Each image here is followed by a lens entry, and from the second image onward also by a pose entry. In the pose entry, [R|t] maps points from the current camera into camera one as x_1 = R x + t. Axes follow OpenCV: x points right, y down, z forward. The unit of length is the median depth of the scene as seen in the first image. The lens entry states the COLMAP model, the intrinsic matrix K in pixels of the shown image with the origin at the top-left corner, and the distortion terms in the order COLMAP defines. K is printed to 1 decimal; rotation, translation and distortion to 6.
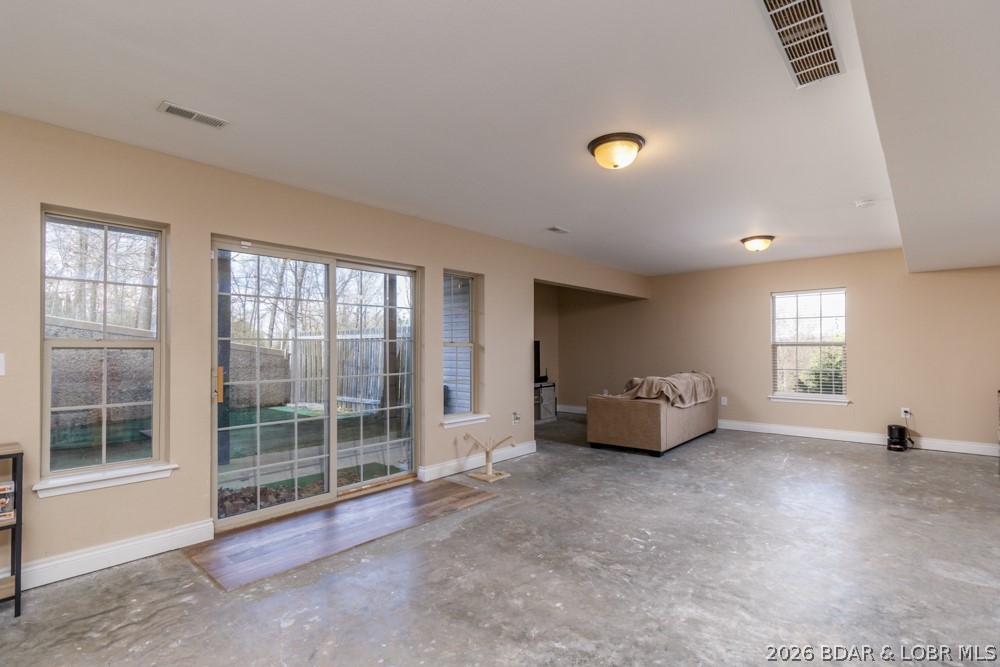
lens RADIAL K [[478.8, 0, 495.1], [0, 478.8, 348.3], [0, 0, 1]] dist [0.001092, -0.000220]
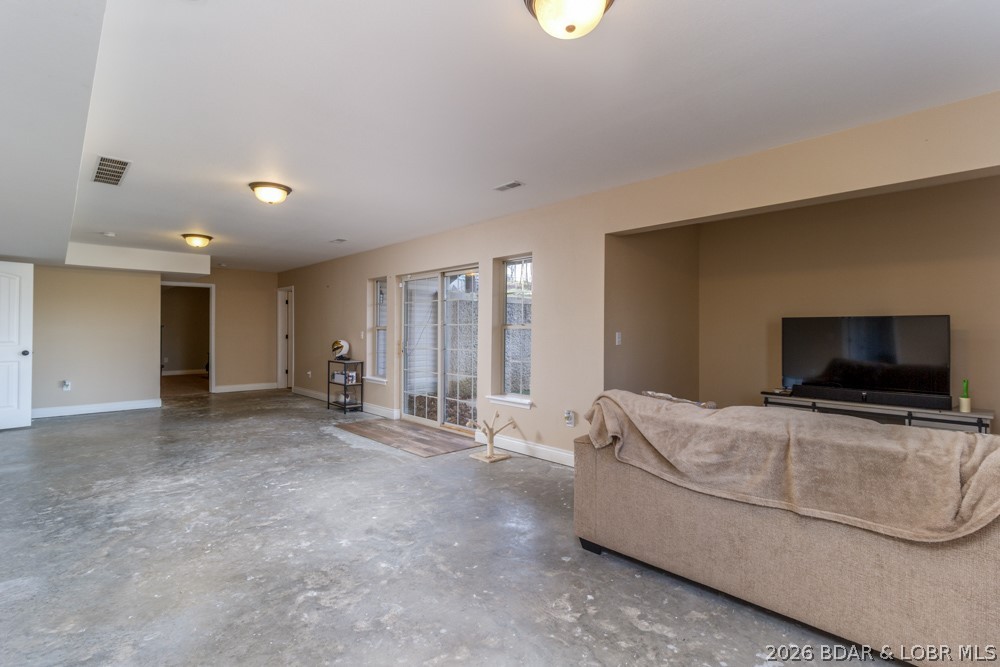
lens RADIAL K [[475.5, 0, 499.1], [0, 475.5, 331.0], [0, 0, 1]] dist [0.014152, 0.000400]
pose [[-0.093947, 0.005713, -0.995561, 1.214982], [0.000364, 0.999984, 0.005704, -0.006275], [0.995577, 0.000174, -0.093947, 1.370080]]
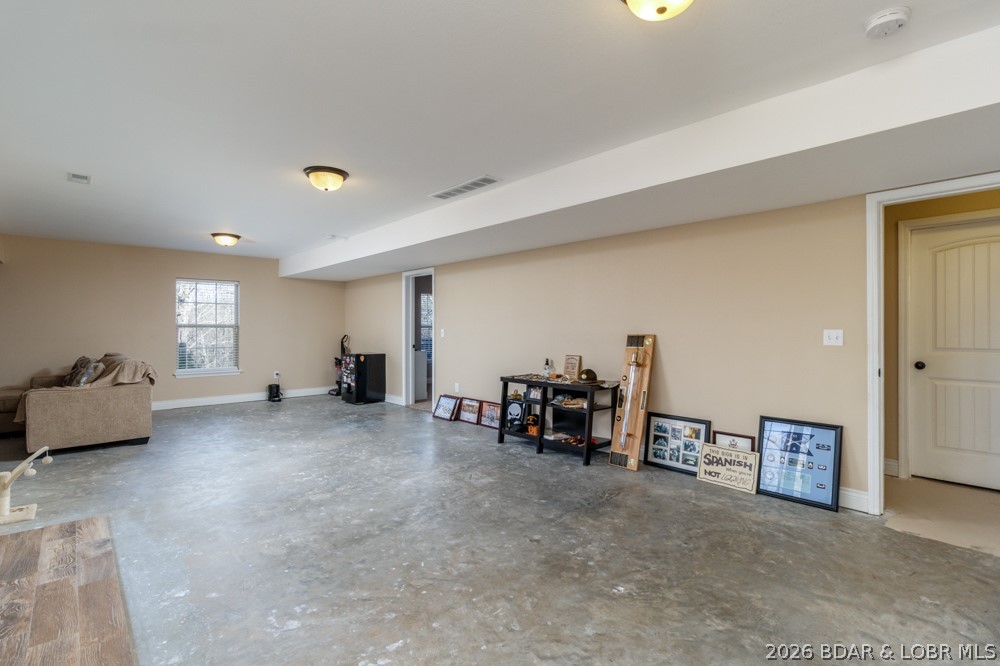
lens RADIAL K [[475.5, 0, 499.1], [0, 475.5, 330.5], [0, 0, 1]] dist [0.014152, 0.000400]
pose [[0.108421, 0.000921, 0.994105, -0.753992], [-0.003234, 0.999995, -0.000574, 0.001788], [-0.994100, -0.003153, 0.108424, 0.288356]]
